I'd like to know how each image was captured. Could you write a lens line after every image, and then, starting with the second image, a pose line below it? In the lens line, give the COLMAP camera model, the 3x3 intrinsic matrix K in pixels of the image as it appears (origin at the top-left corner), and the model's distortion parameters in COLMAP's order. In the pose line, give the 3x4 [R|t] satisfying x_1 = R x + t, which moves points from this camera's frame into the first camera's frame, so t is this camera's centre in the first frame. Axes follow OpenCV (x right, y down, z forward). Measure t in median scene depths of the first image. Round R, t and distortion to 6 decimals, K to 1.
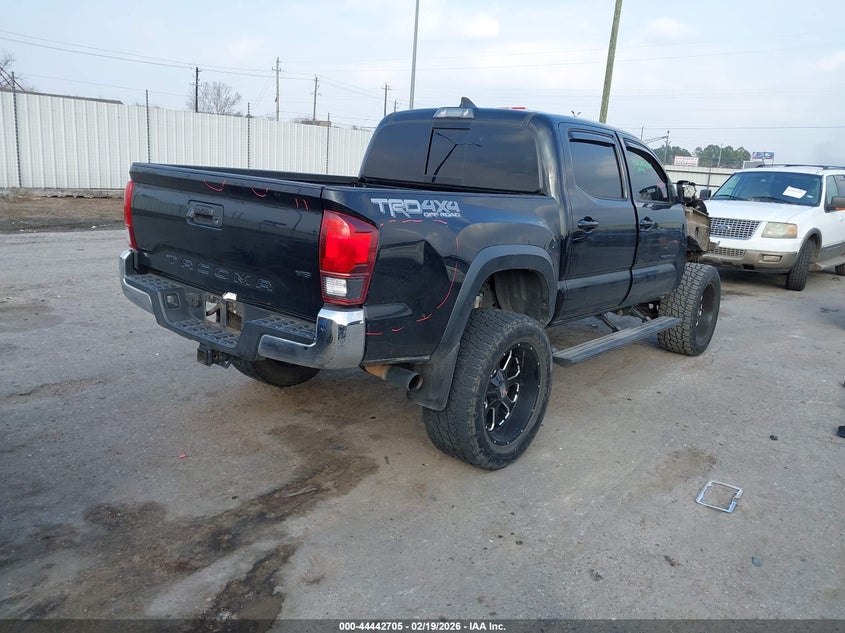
lens RADIAL K [[658.7, 0, 422.5], [0, 658.7, 316.5], [0, 0, 1]] dist [-0.001255, 0.001897]
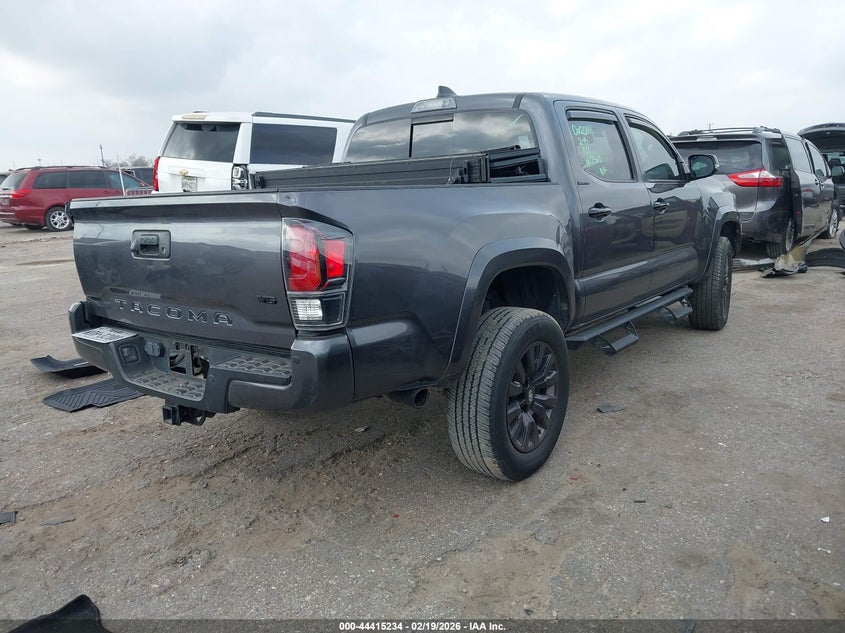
lens RADIAL K [[653.8, 0, 422.5], [0, 653.8, 316.5], [0, 0, 1]] dist [-0.004980, -0.001815]
pose [[0.992637, -0.120972, -0.006062, 0.005133], [0.120648, 0.991930, -0.038964, 0.007220], [0.010727, 0.037946, 0.999222, 0.164077]]
